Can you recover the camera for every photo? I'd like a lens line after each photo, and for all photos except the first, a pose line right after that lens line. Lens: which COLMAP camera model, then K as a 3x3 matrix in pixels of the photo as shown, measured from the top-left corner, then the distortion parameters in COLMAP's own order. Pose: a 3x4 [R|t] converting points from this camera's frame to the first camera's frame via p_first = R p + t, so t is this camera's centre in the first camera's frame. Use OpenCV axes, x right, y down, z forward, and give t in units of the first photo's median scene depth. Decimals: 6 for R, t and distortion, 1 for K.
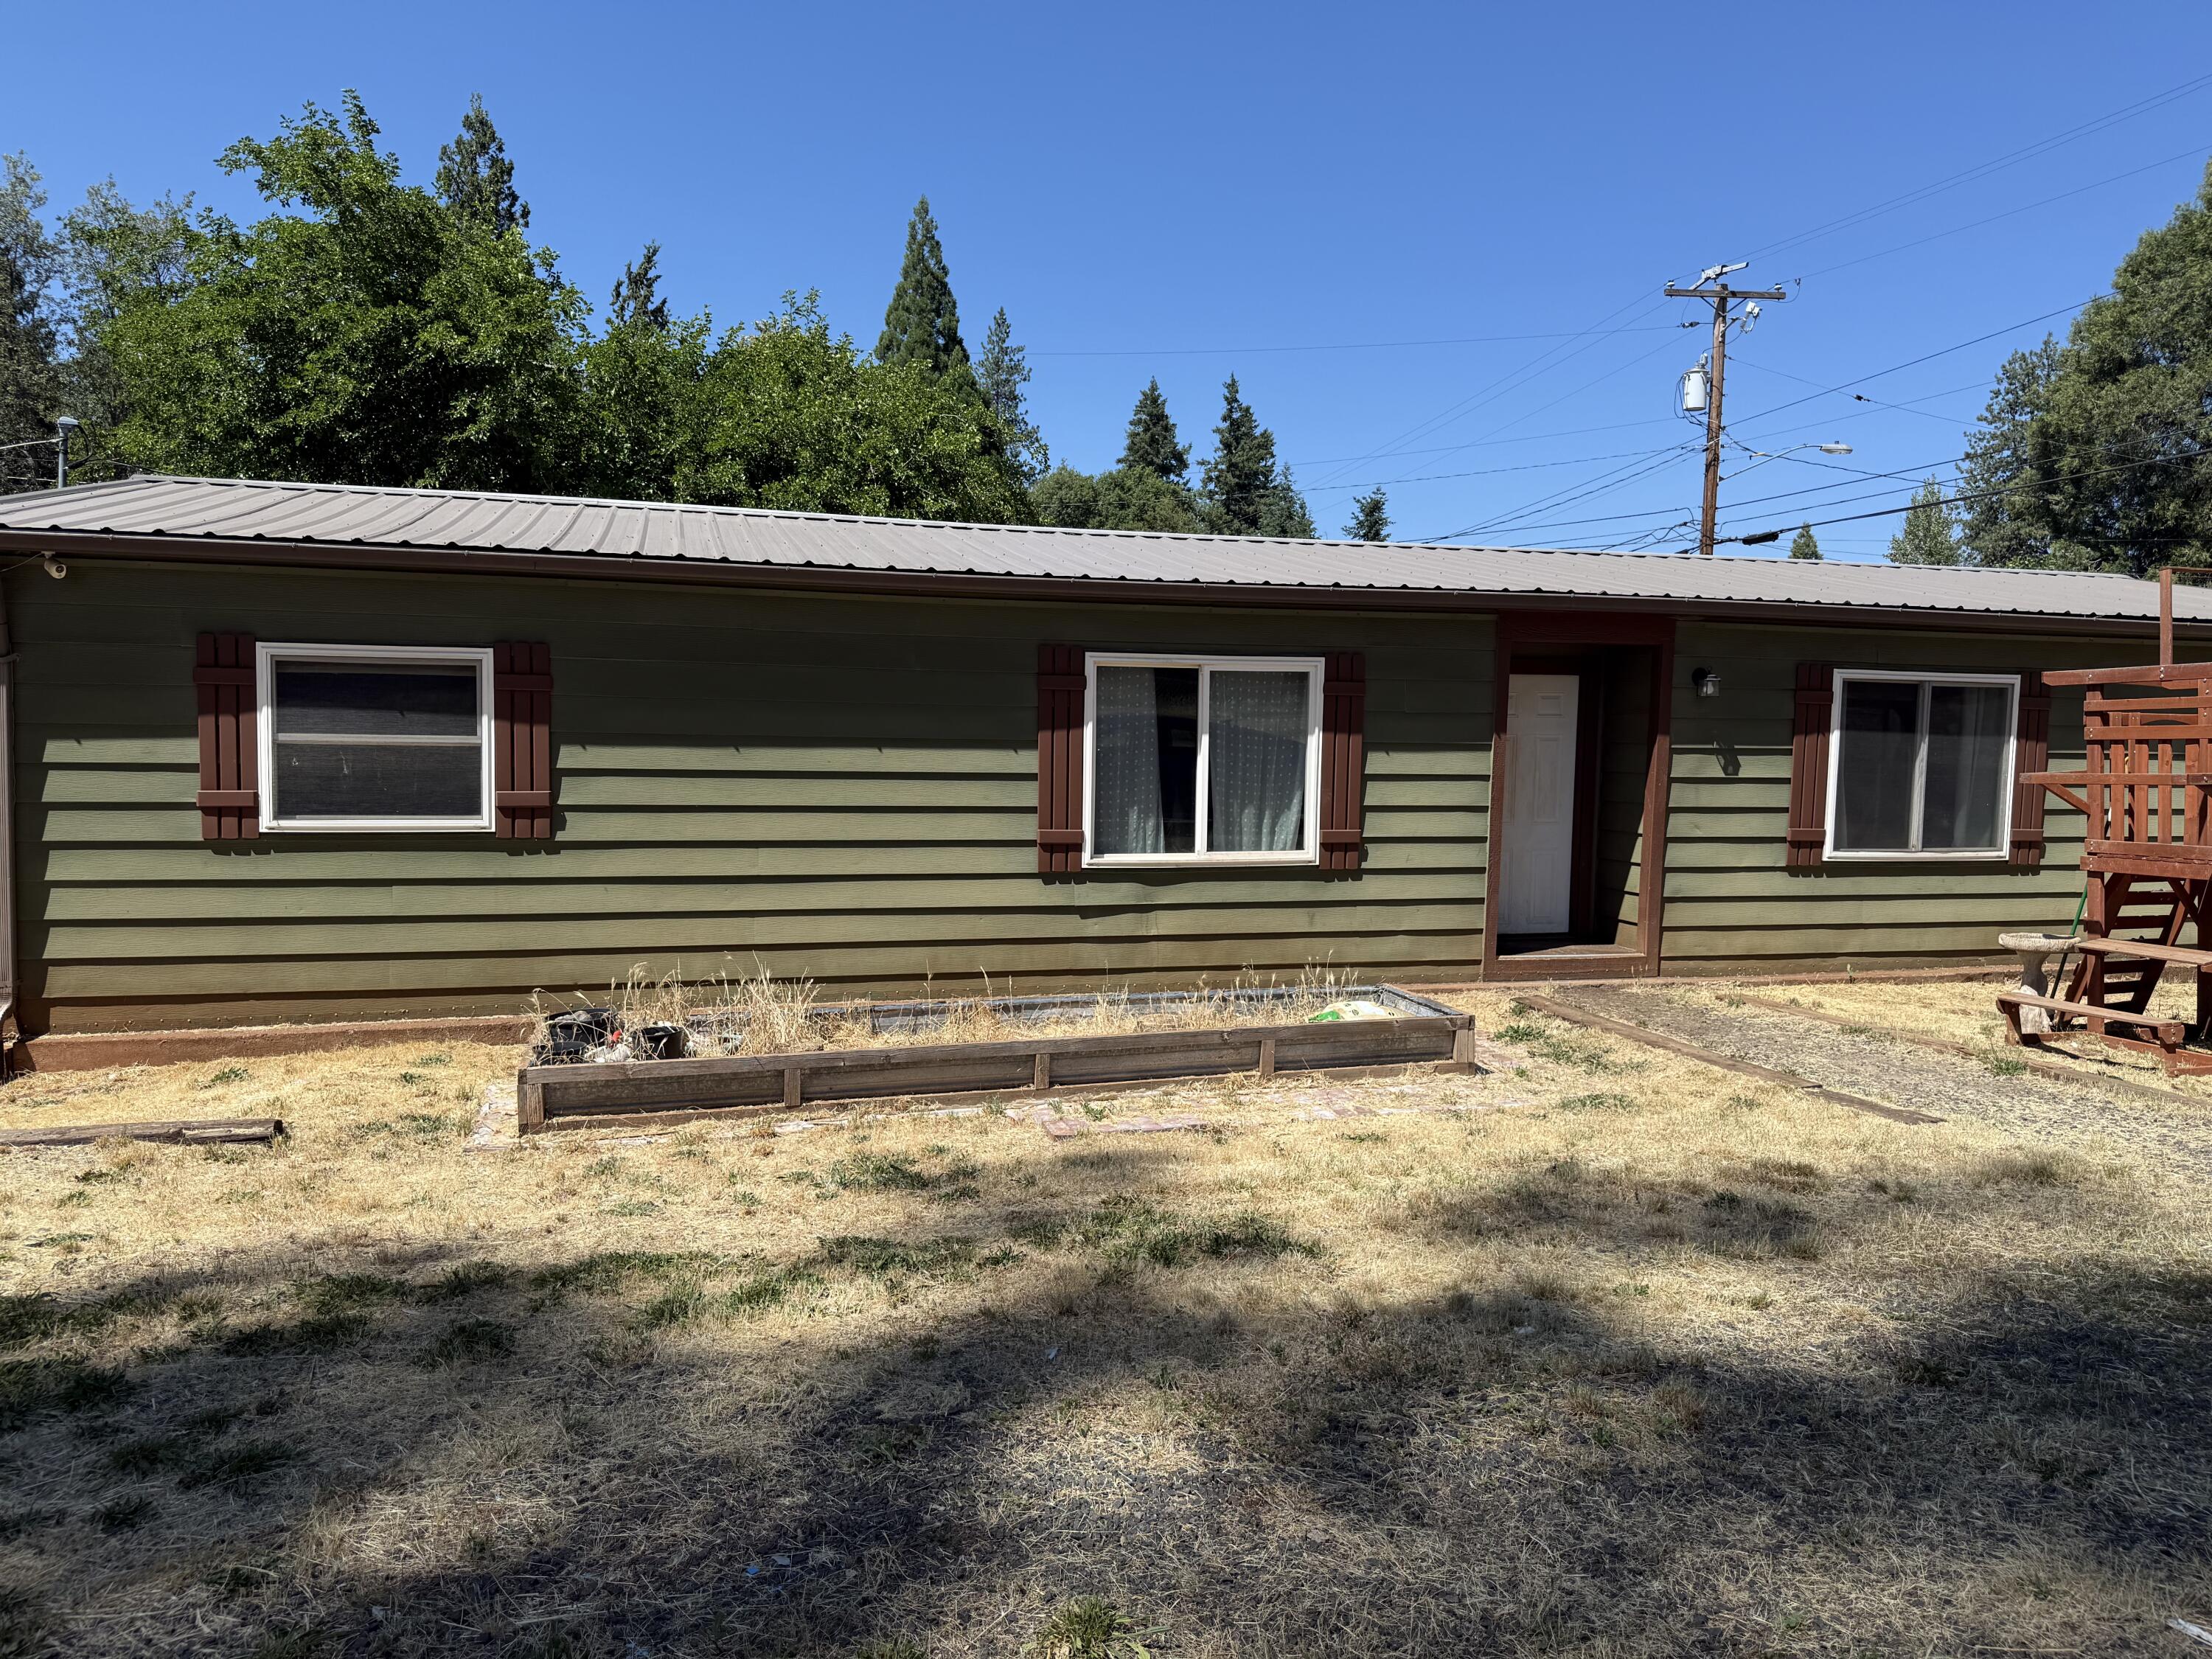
lens RADIAL K [[1544.8, 0, 1116.1], [0, 1544.8, 848.6], [0, 0, 1]] dist [0.048891, -0.060041]
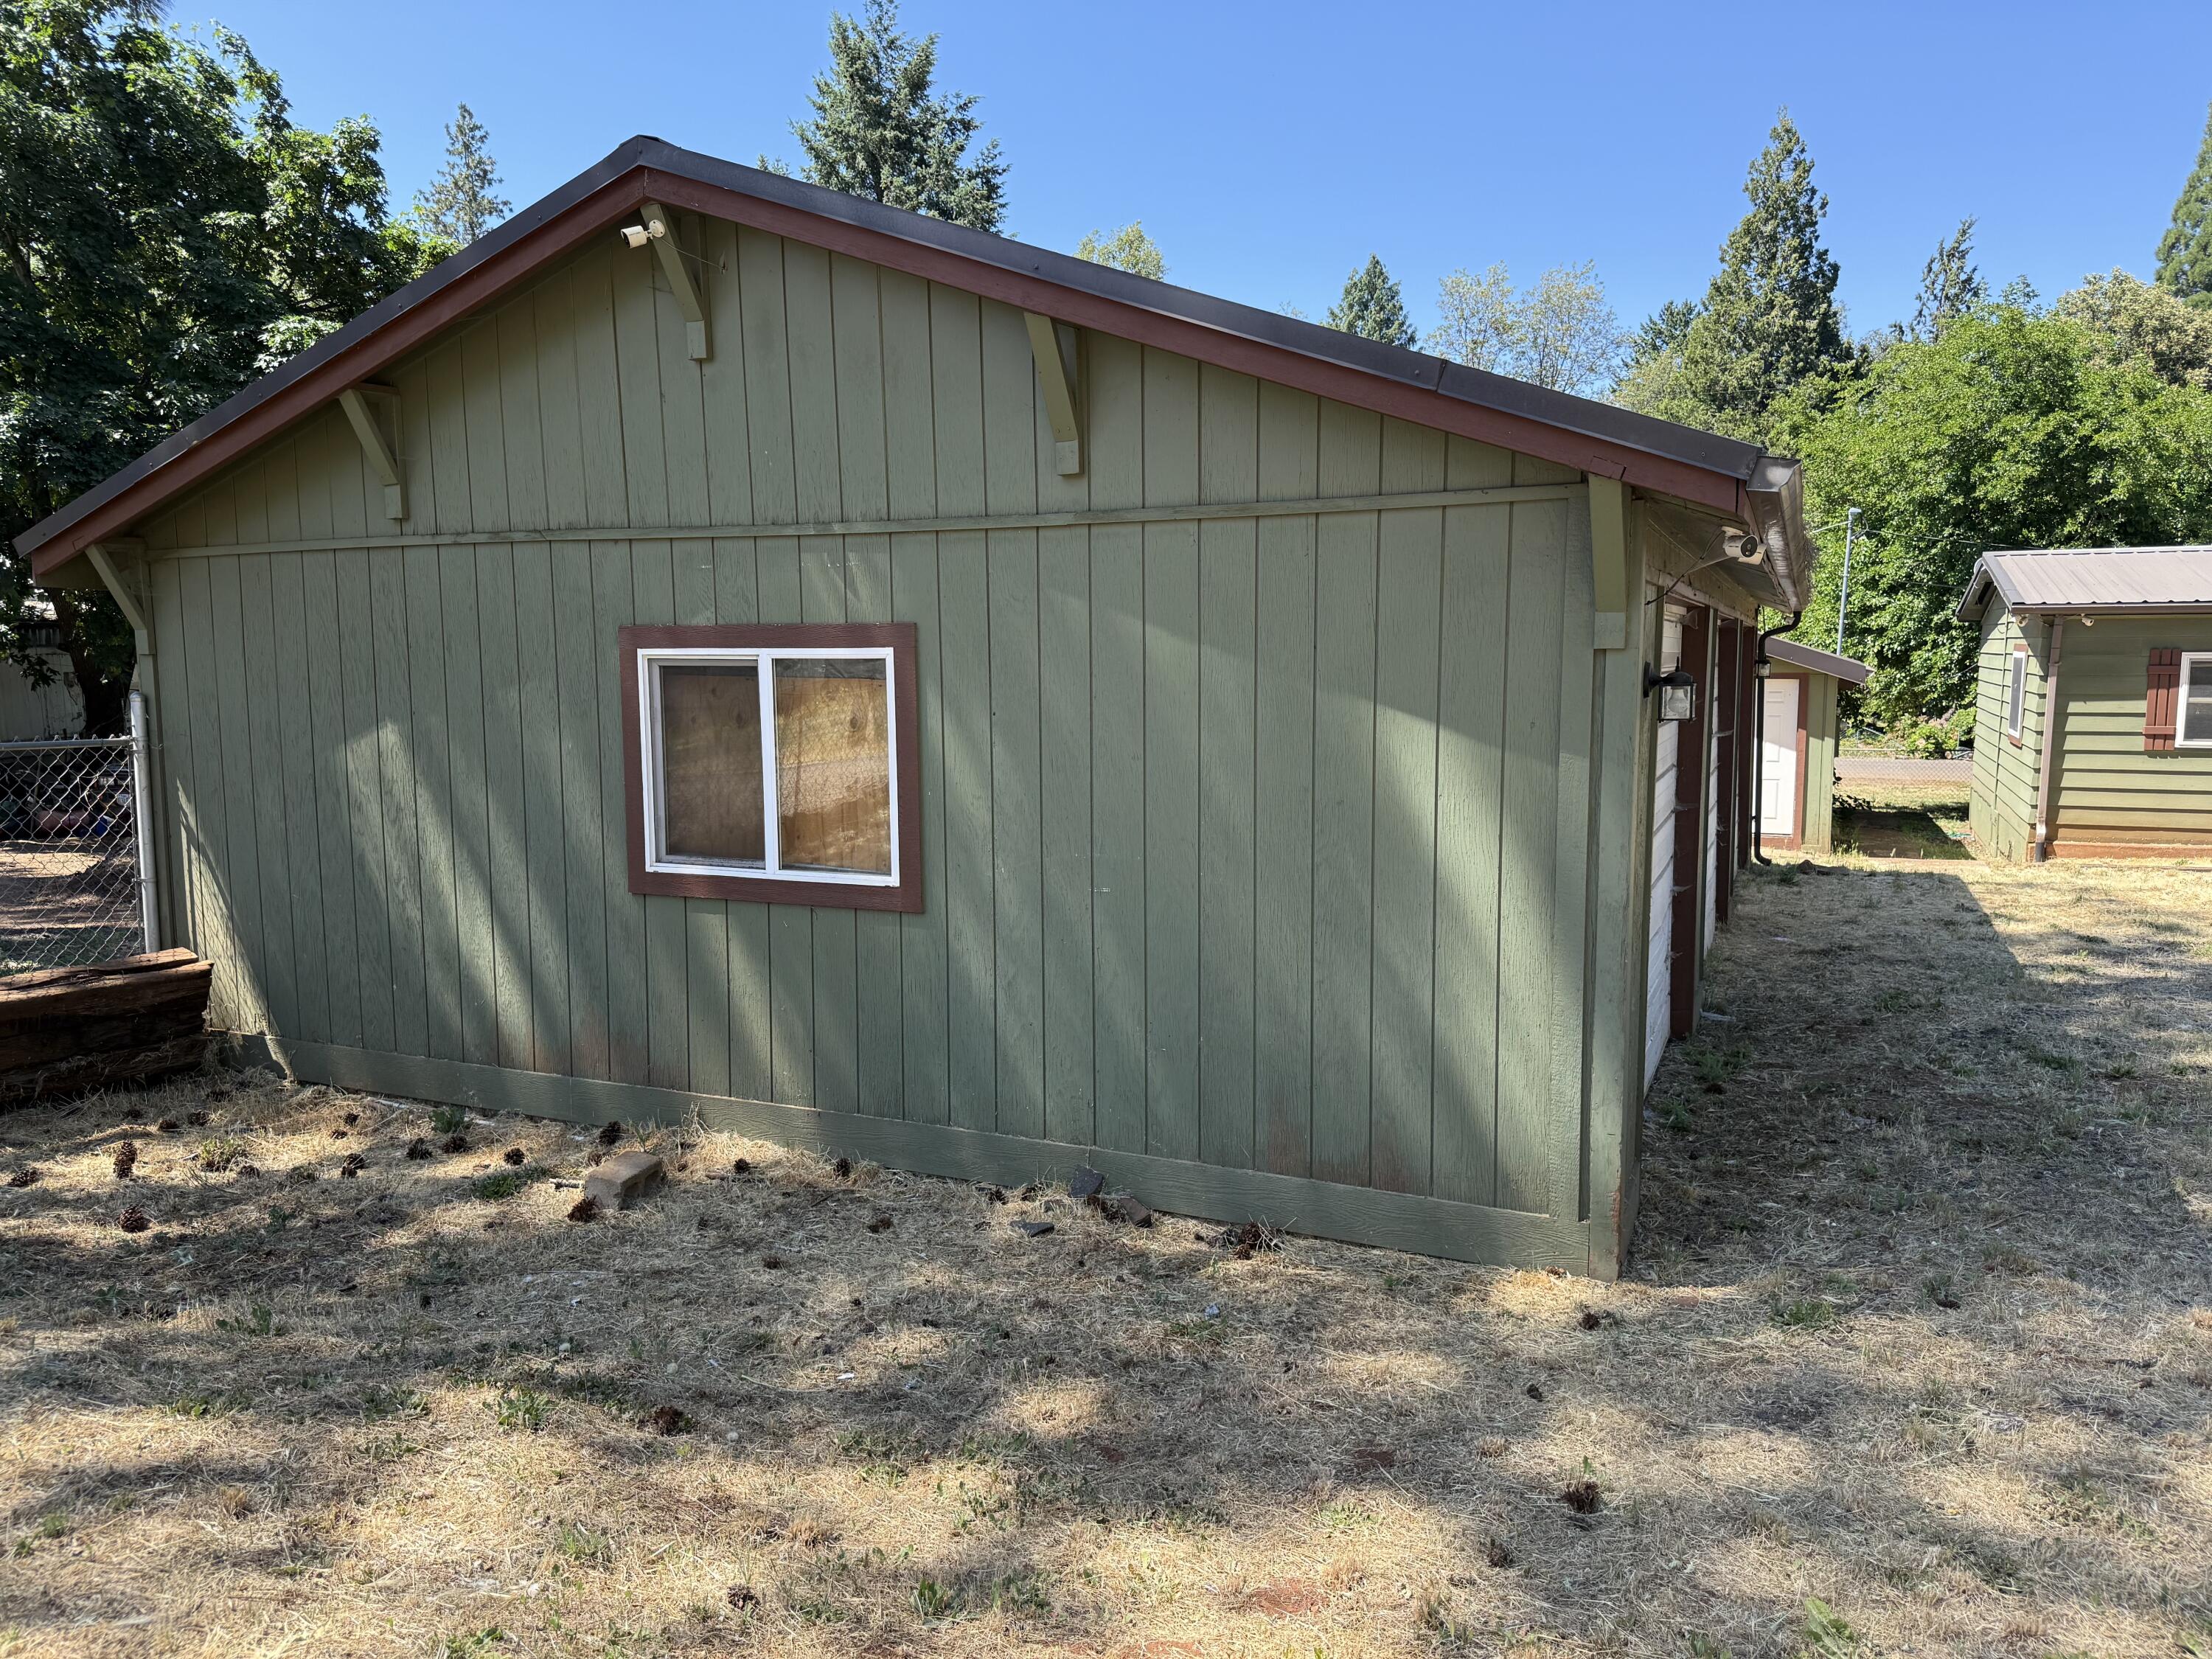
lens RADIAL K [[1544.8, 0, 1108.5], [0, 1544.8, 817.4], [0, 0, 1]] dist [0.048891, -0.060041]
pose [[0.762548, 0.047929, -0.645154, -0.298765], [-0.036887, 0.998851, 0.030606, 0.069455], [0.645879, 0.000460, 0.763440, -1.434940]]
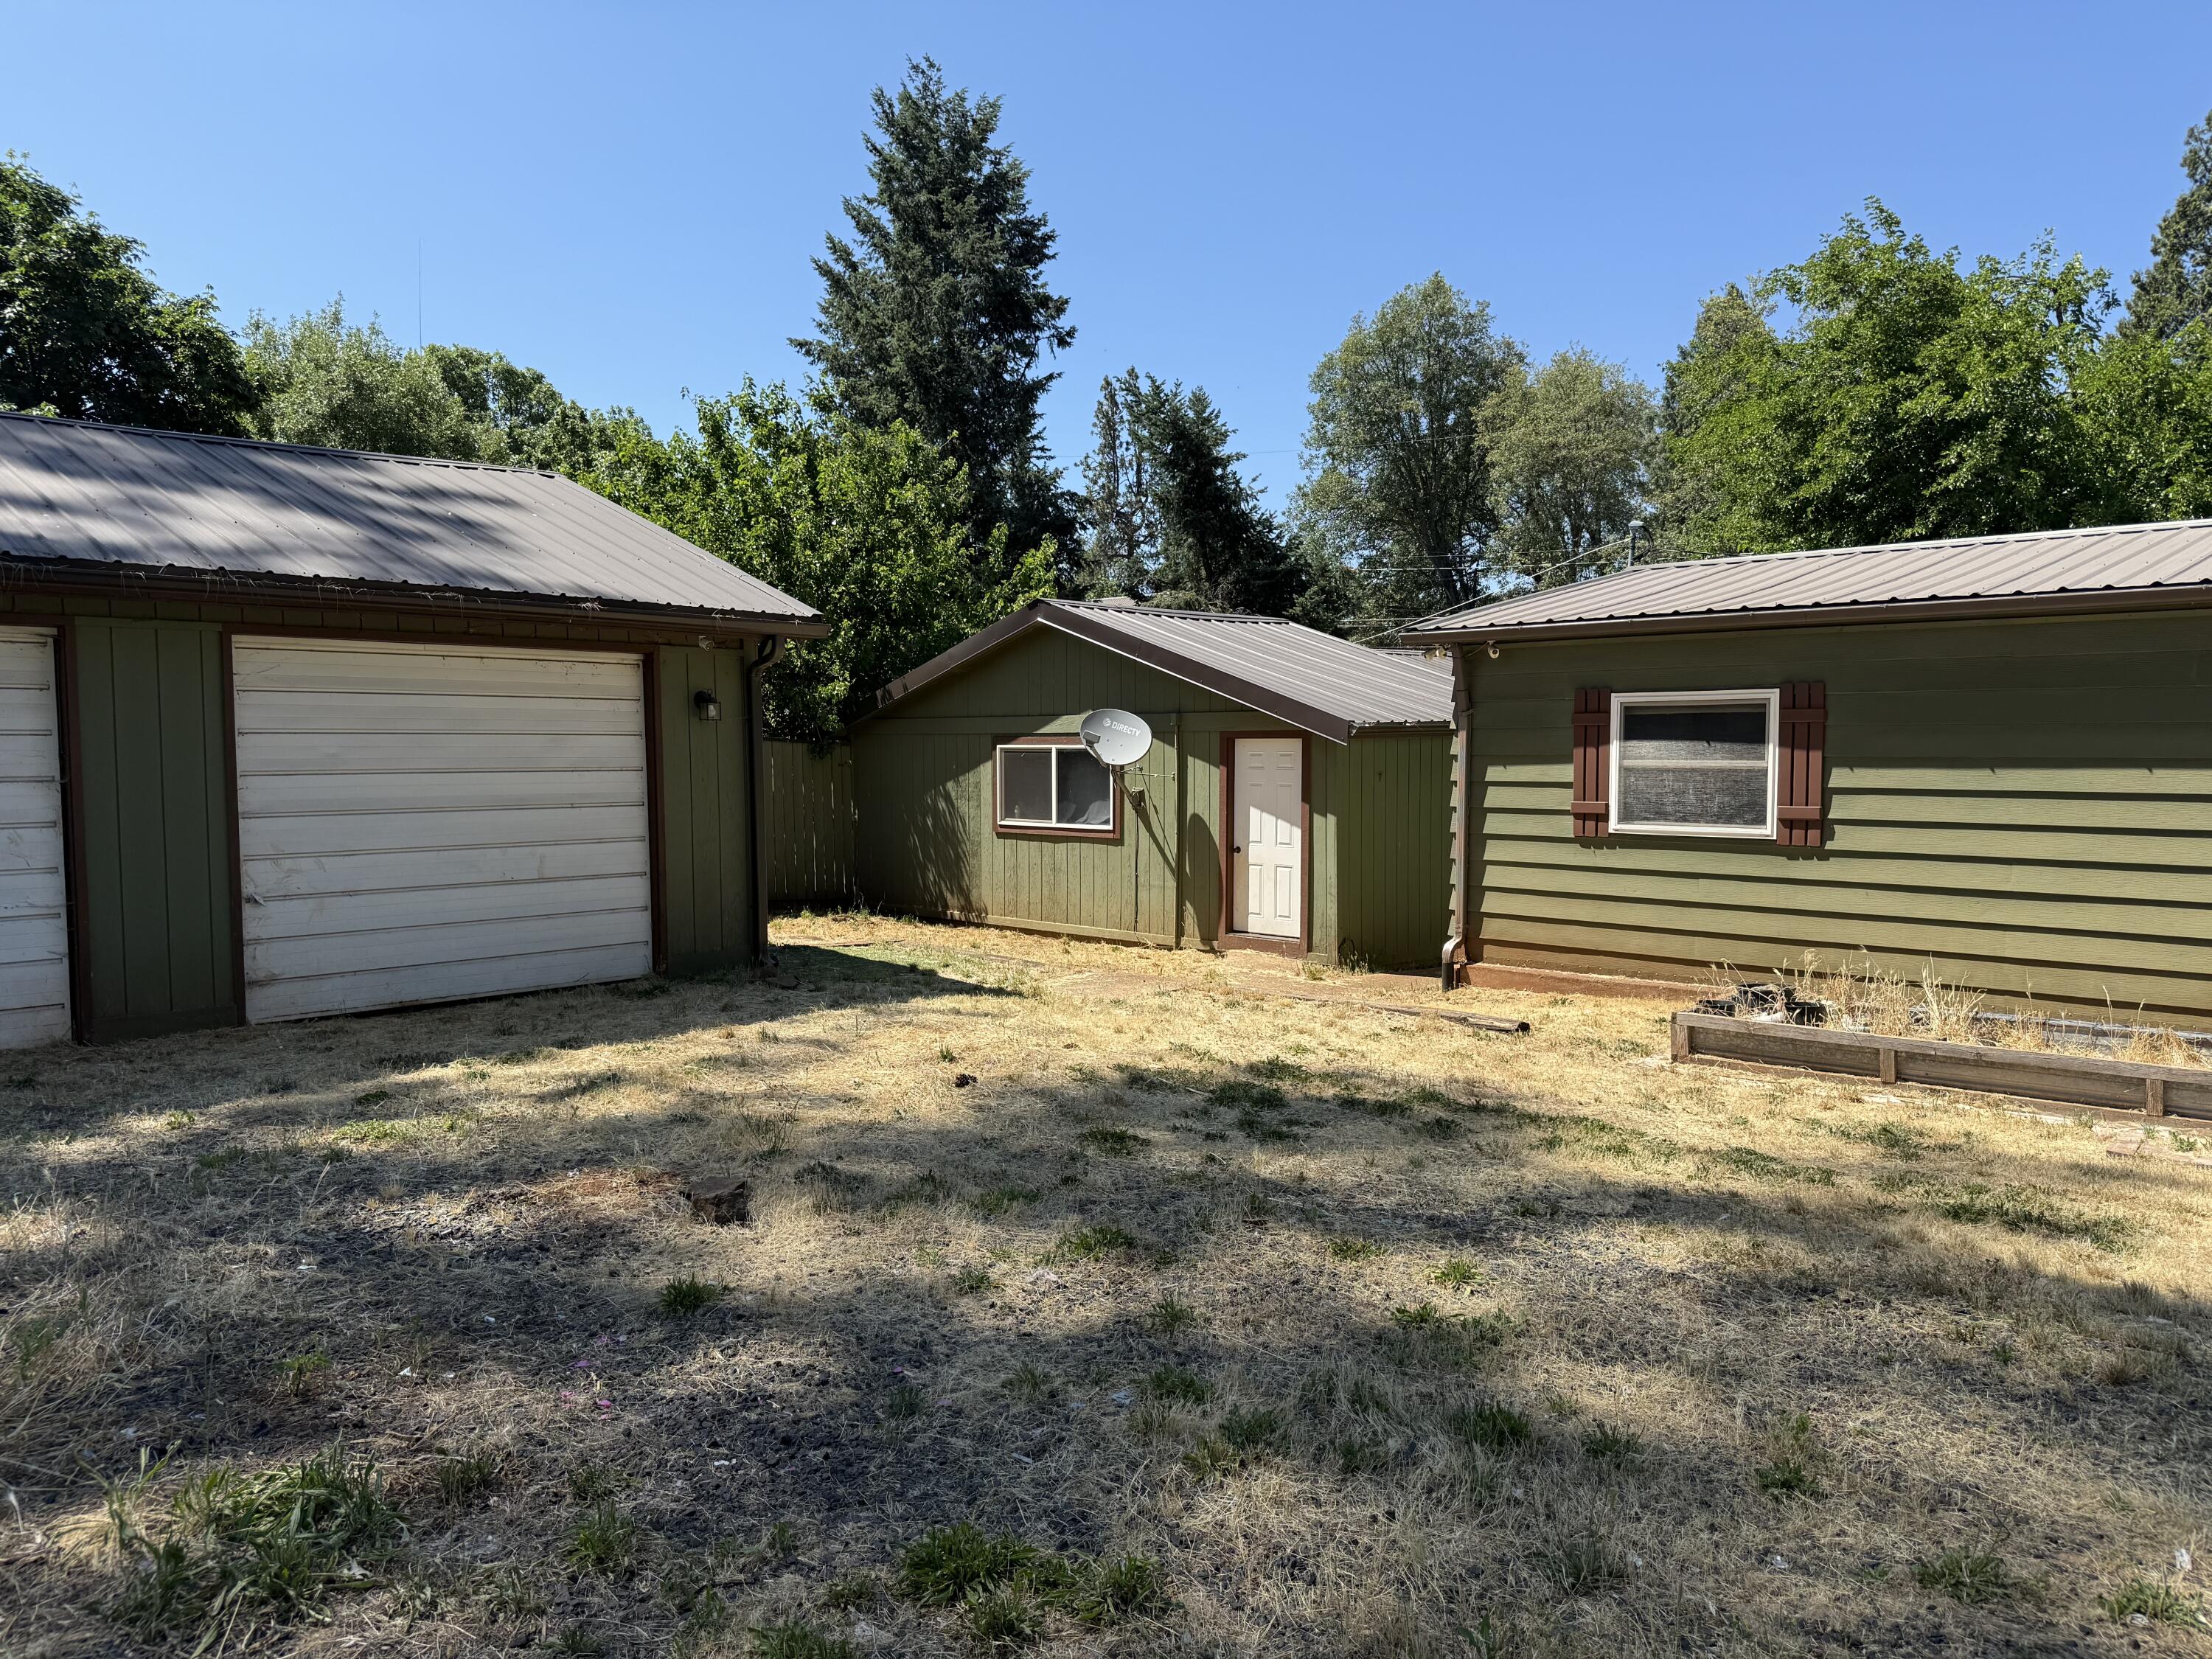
lens RADIAL K [[1544.8, 0, 1102.1], [0, 1544.8, 840.6], [0, 0, 1]] dist [0.048891, -0.060041]
pose [[0.511470, 0.037698, -0.858474, 0.392922], [-0.058841, 0.998229, 0.008778, 0.010858], [0.857284, 0.046024, 0.512783, -0.075064]]
